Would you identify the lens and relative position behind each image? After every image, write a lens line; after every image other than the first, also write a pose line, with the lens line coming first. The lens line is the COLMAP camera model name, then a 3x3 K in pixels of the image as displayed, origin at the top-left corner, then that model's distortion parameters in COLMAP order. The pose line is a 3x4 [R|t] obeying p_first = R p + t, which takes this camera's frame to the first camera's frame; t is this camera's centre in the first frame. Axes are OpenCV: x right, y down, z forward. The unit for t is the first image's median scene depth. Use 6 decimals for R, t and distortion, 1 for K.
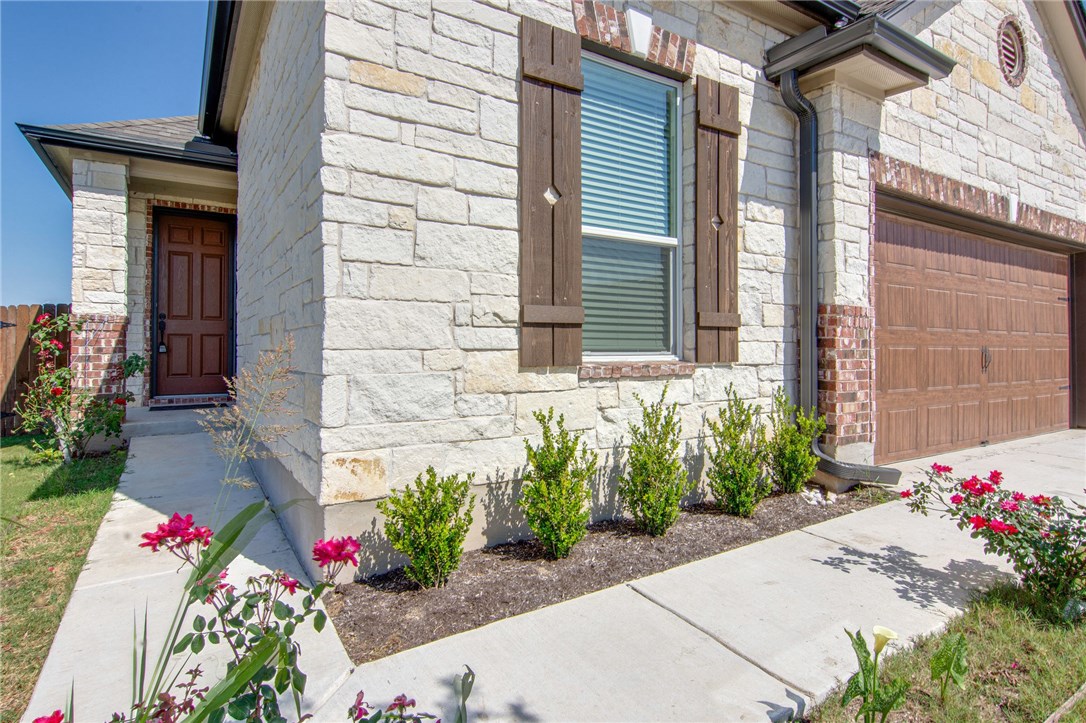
lens RADIAL K [[575.9, 0, 542.9], [0, 575.9, 342.6], [0, 0, 1]] dist [0.000391, 0.000397]
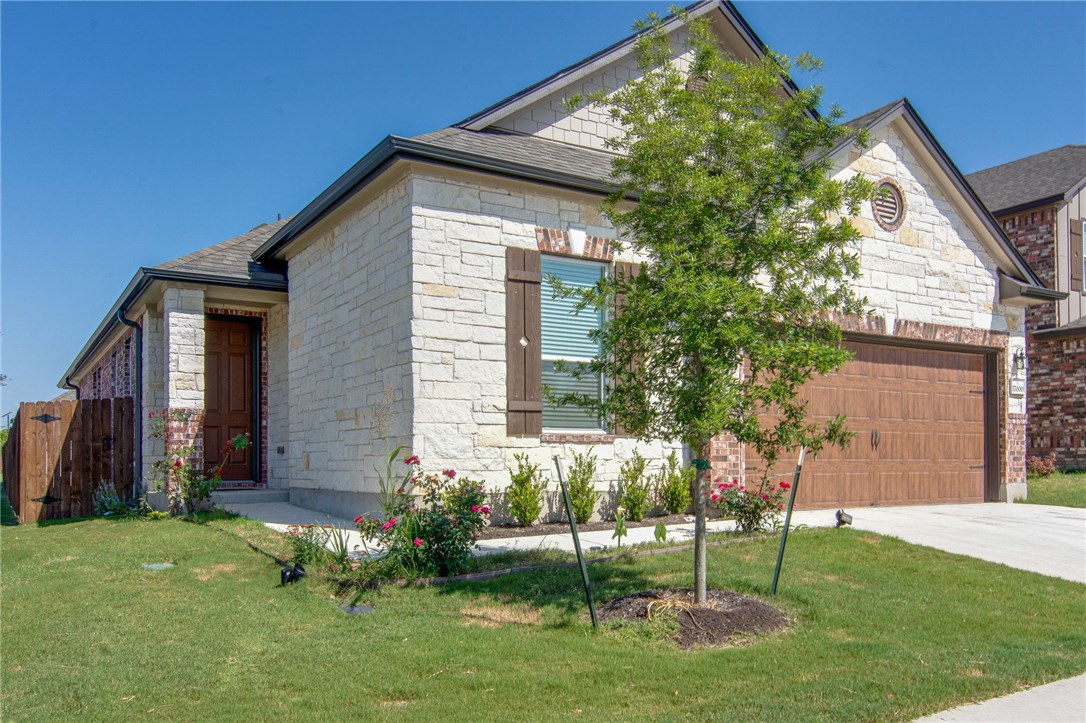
lens RADIAL K [[904.4, 0, 584.3], [0, 904.4, 461.6], [0, 0, 1]] dist [-0.000711, -0.001130]
pose [[0.999918, -0.004839, 0.011880, 0.134867], [0.004730, 0.999947, 0.009159, 0.081748], [-0.011923, -0.009102, 0.999887, -1.499808]]
